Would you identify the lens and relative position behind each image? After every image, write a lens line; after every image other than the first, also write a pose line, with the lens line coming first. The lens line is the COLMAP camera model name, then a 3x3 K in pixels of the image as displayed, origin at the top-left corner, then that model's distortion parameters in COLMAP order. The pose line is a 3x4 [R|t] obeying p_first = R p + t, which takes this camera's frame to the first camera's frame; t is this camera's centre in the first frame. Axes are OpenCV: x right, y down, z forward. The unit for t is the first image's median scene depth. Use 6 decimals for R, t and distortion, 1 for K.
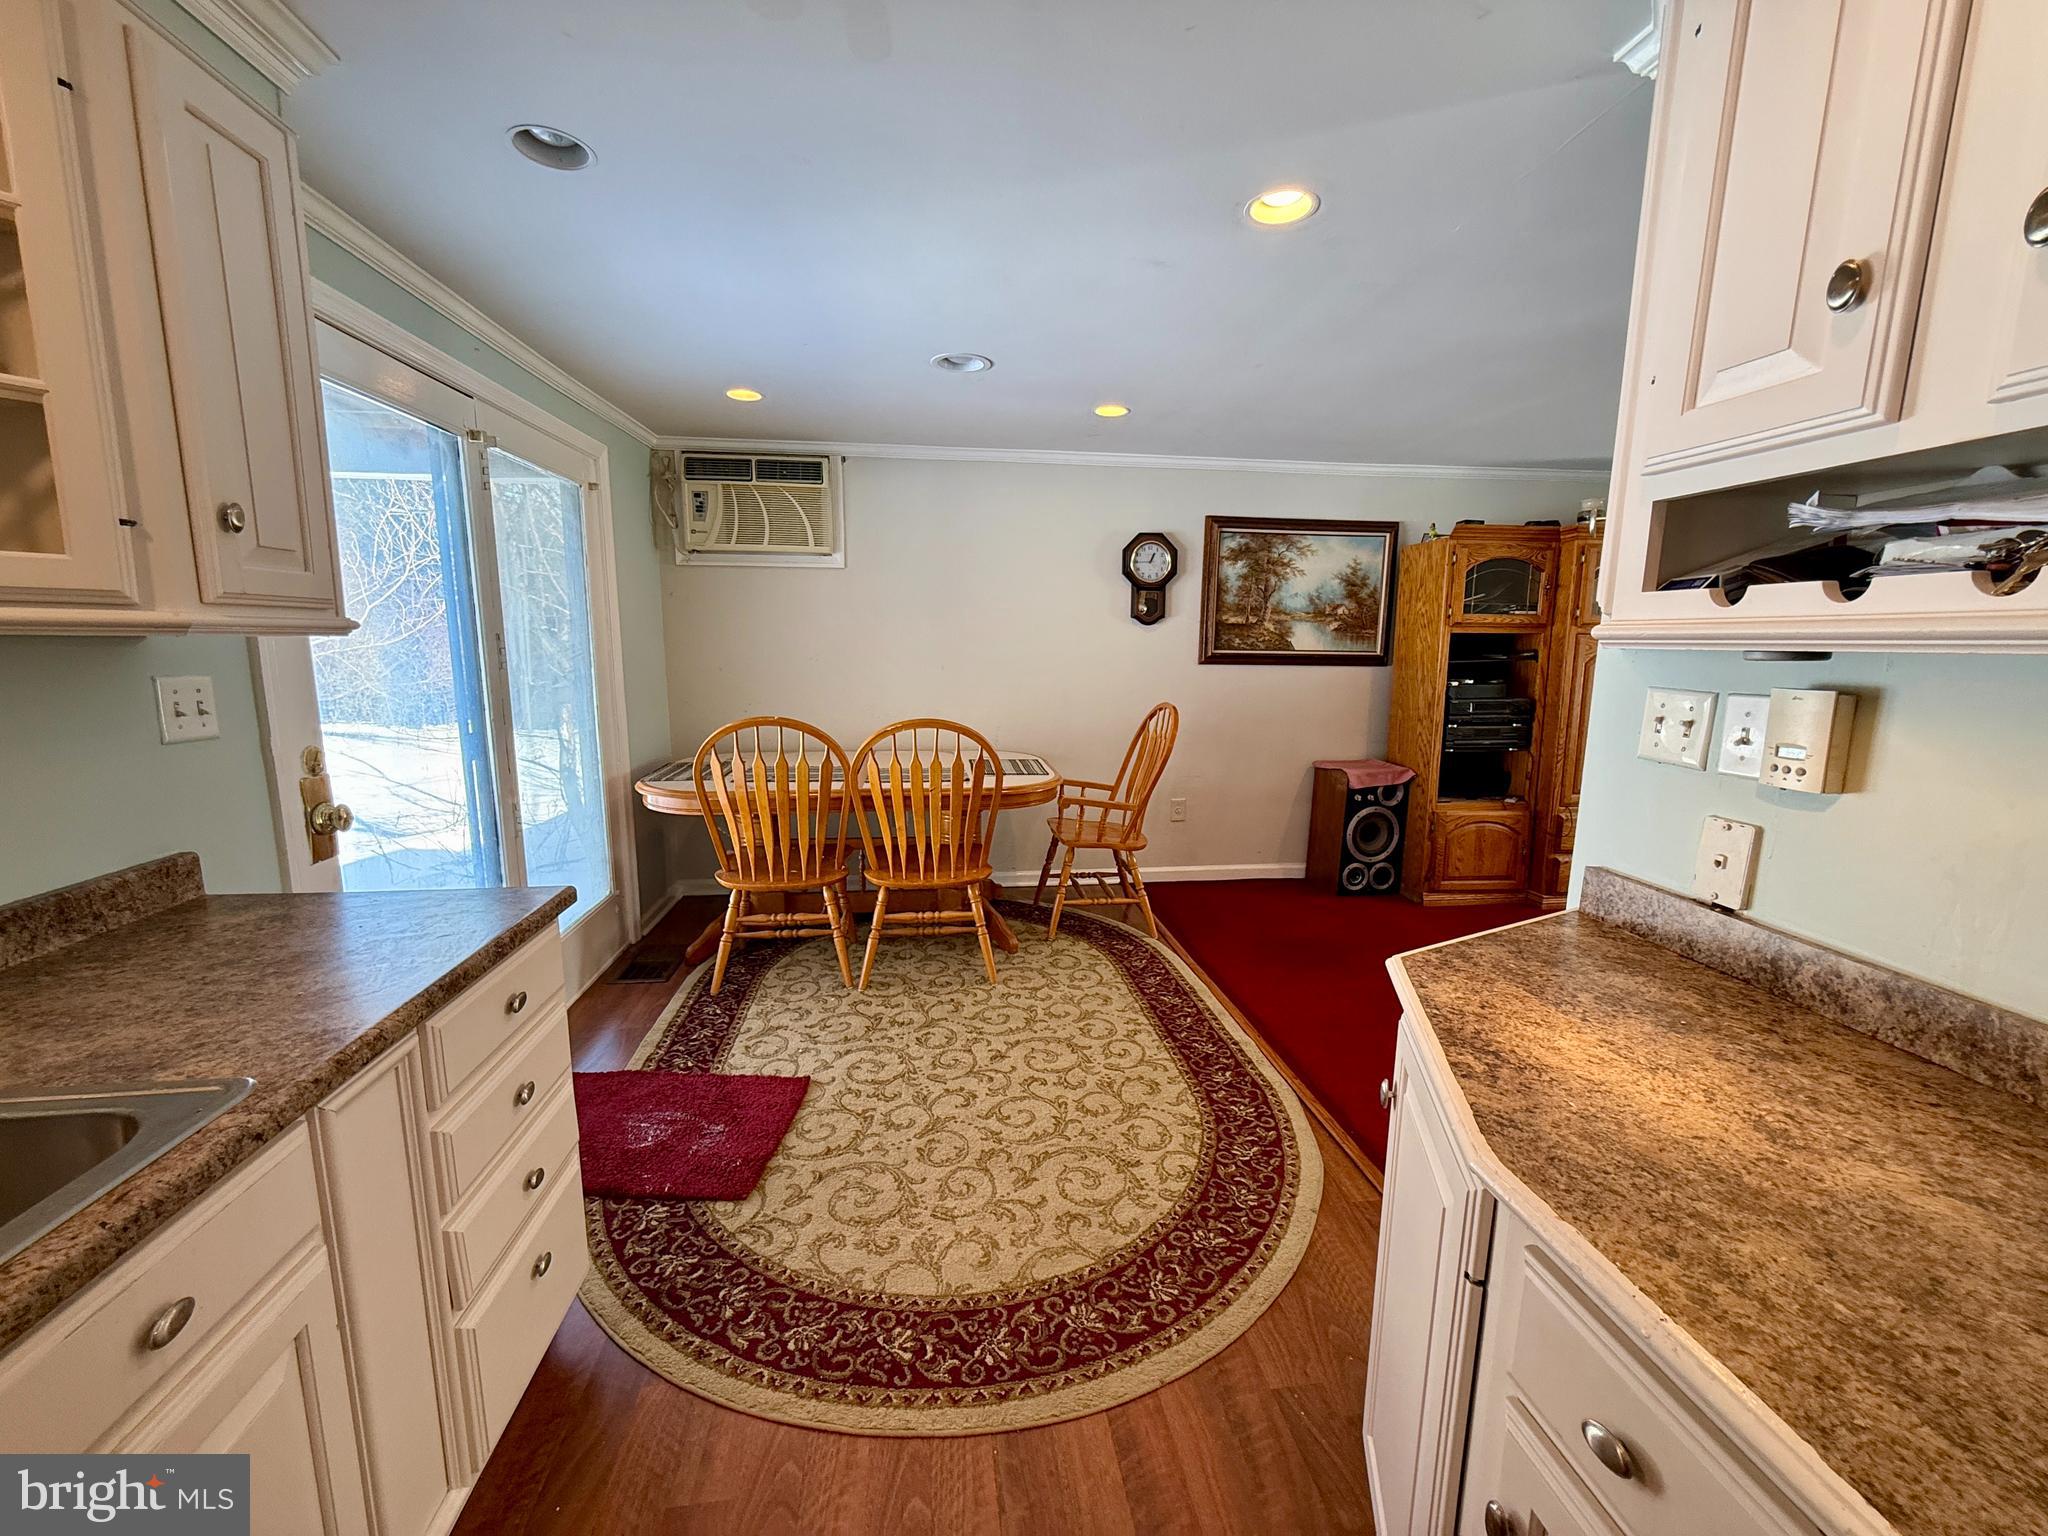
lens RADIAL K [[813.5, 0, 1027.5], [0, 813.5, 767.6], [0, 0, 1]] dist [0.000087, 0.000524]
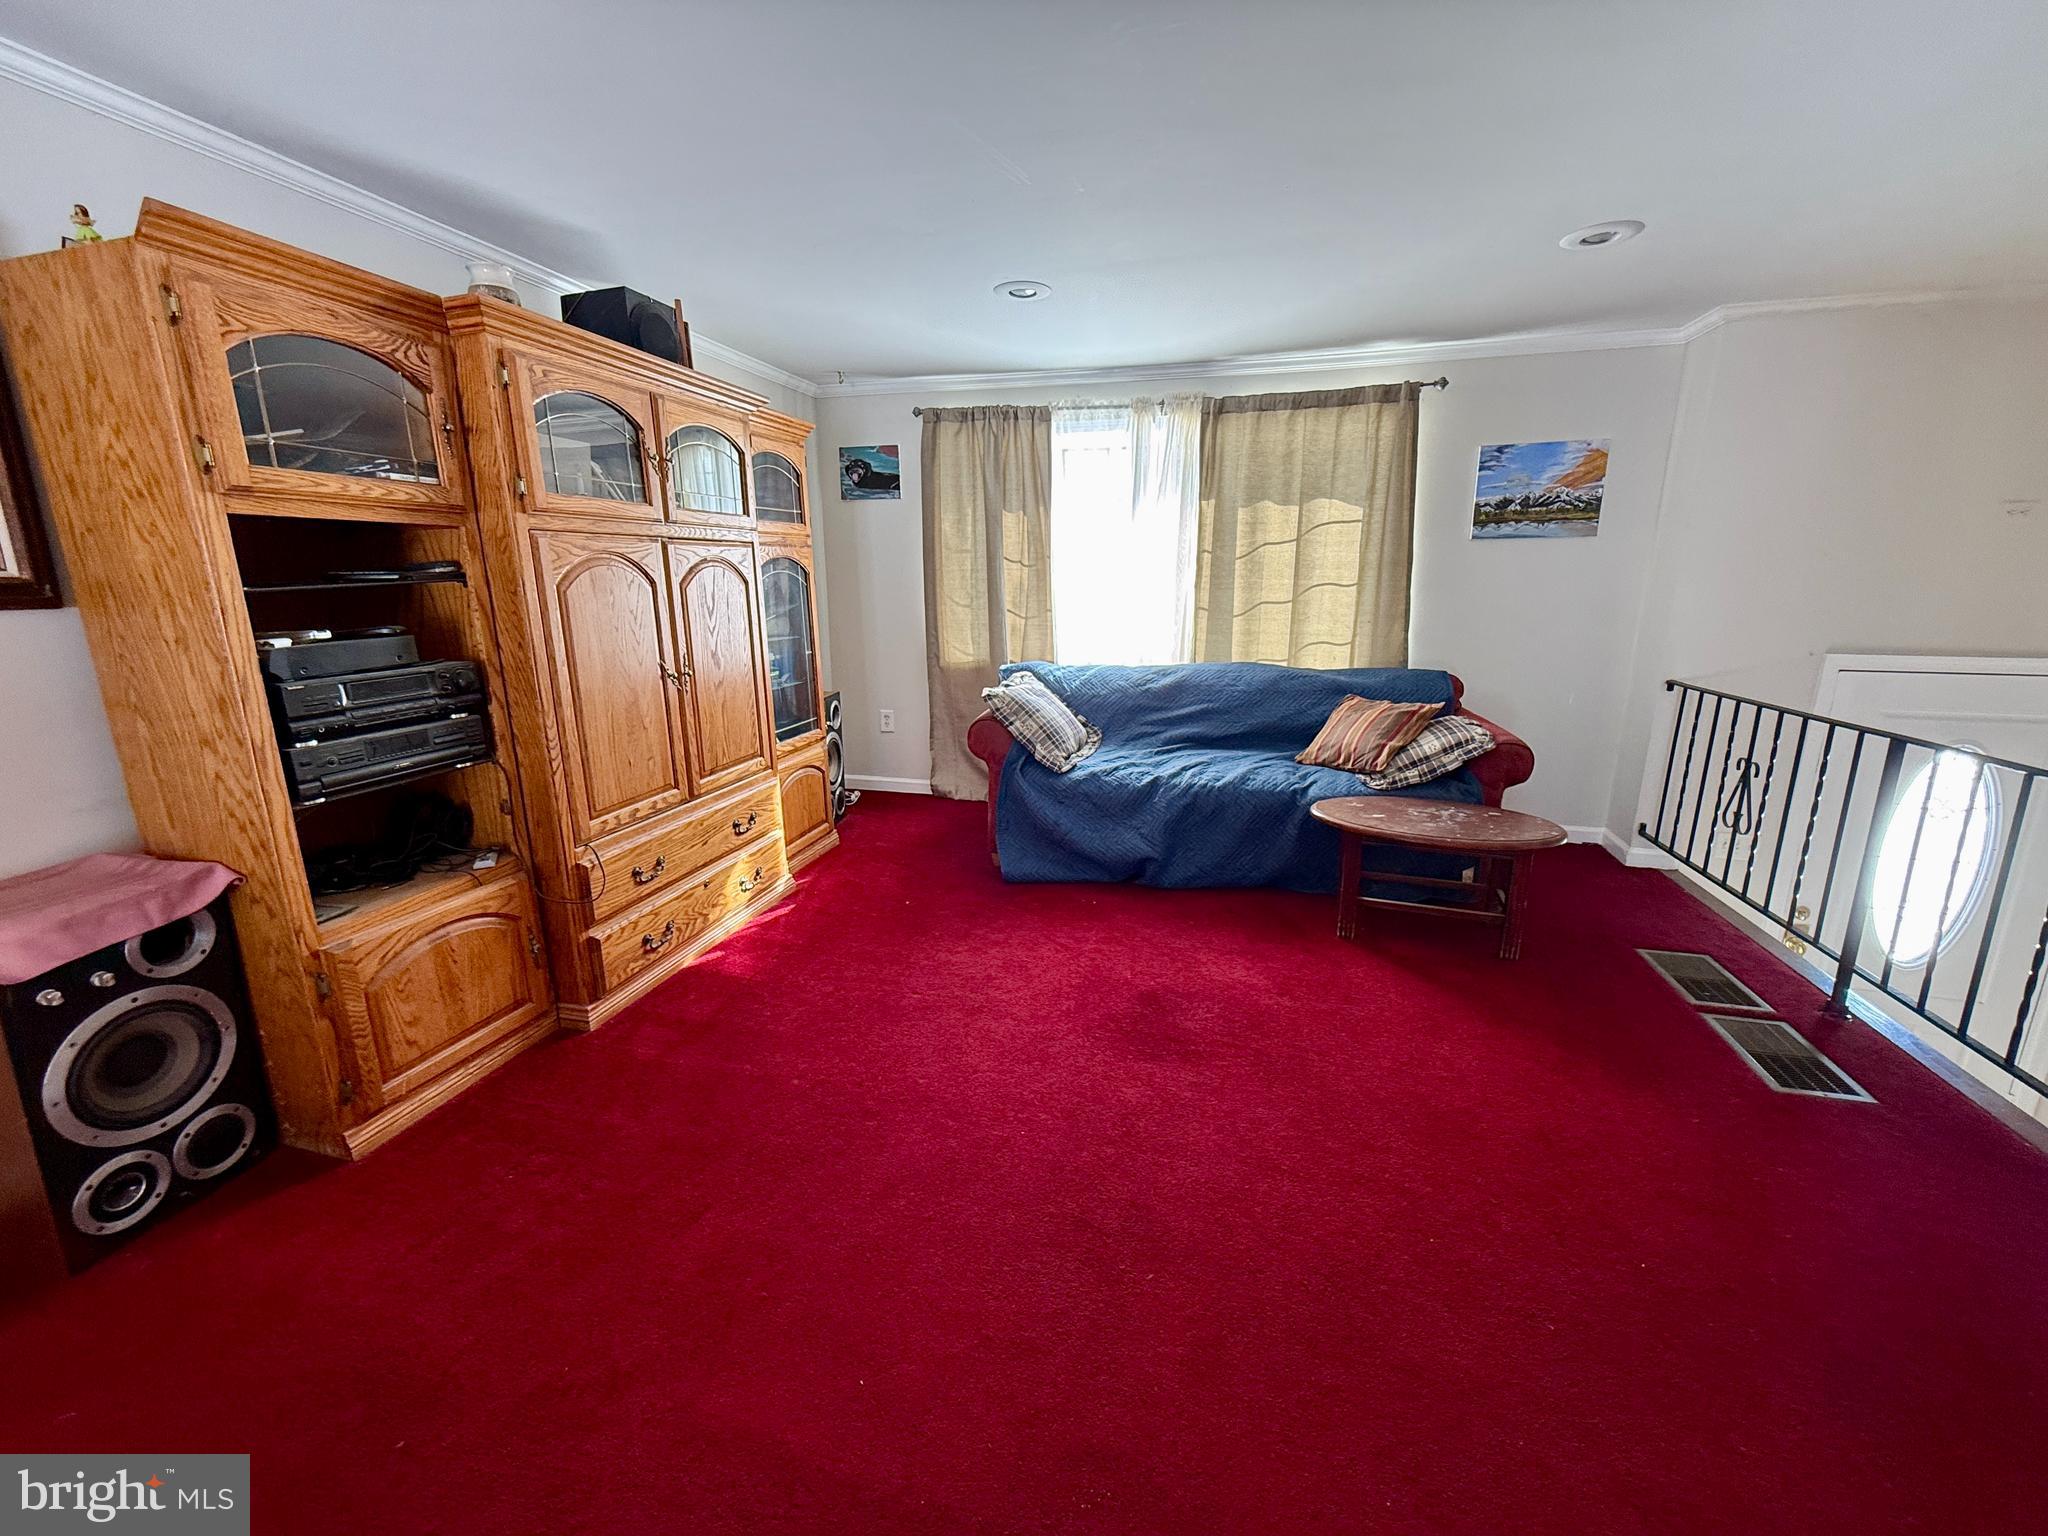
lens RADIAL K [[813.5, 0, 1012.4], [0, 813.5, 762.6], [0, 0, 1]] dist [0.000087, 0.000524]
pose [[0.391305, -0.216435, 0.894447, 0.296795], [0.150646, 0.973904, 0.169756, -0.060194], [-0.907847, 0.068319, 0.413699, 0.512590]]
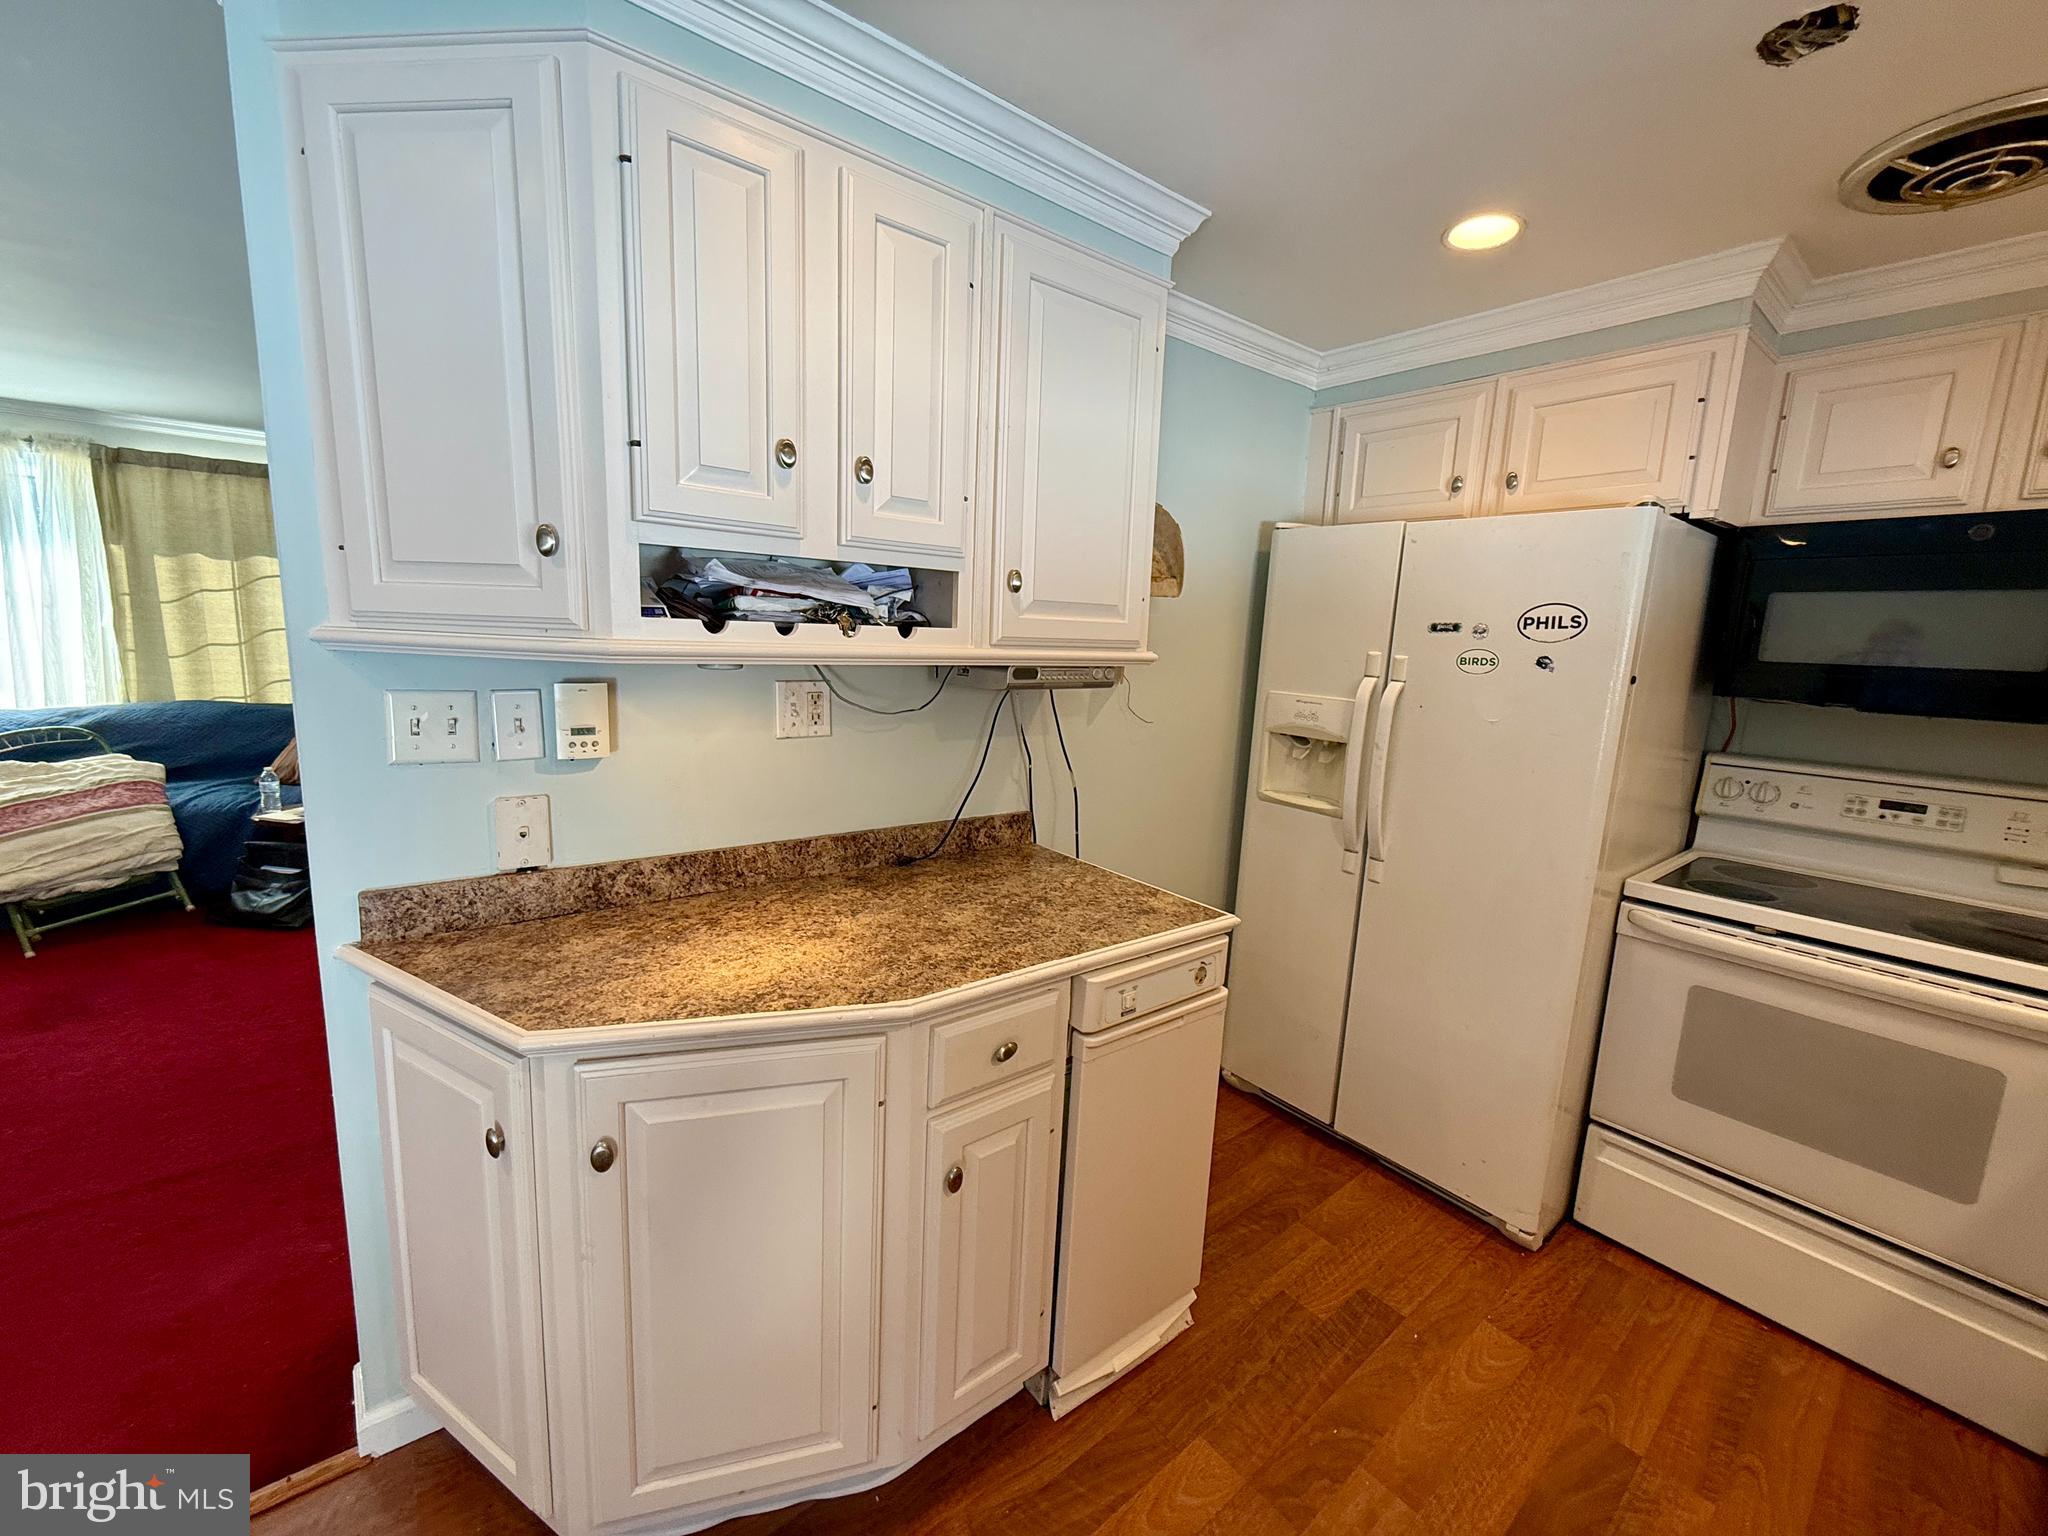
lens RADIAL K [[813.5, 0, 1024.7], [0, 813.5, 765.6], [0, 0, 1]] dist [0.000087, 0.000524]
pose [[-0.519266, -0.172434, 0.837036, -0.140835], [0.084752, 0.964215, 0.251211, -0.060628], [-0.850400, 0.201386, -0.486069, 0.268906]]
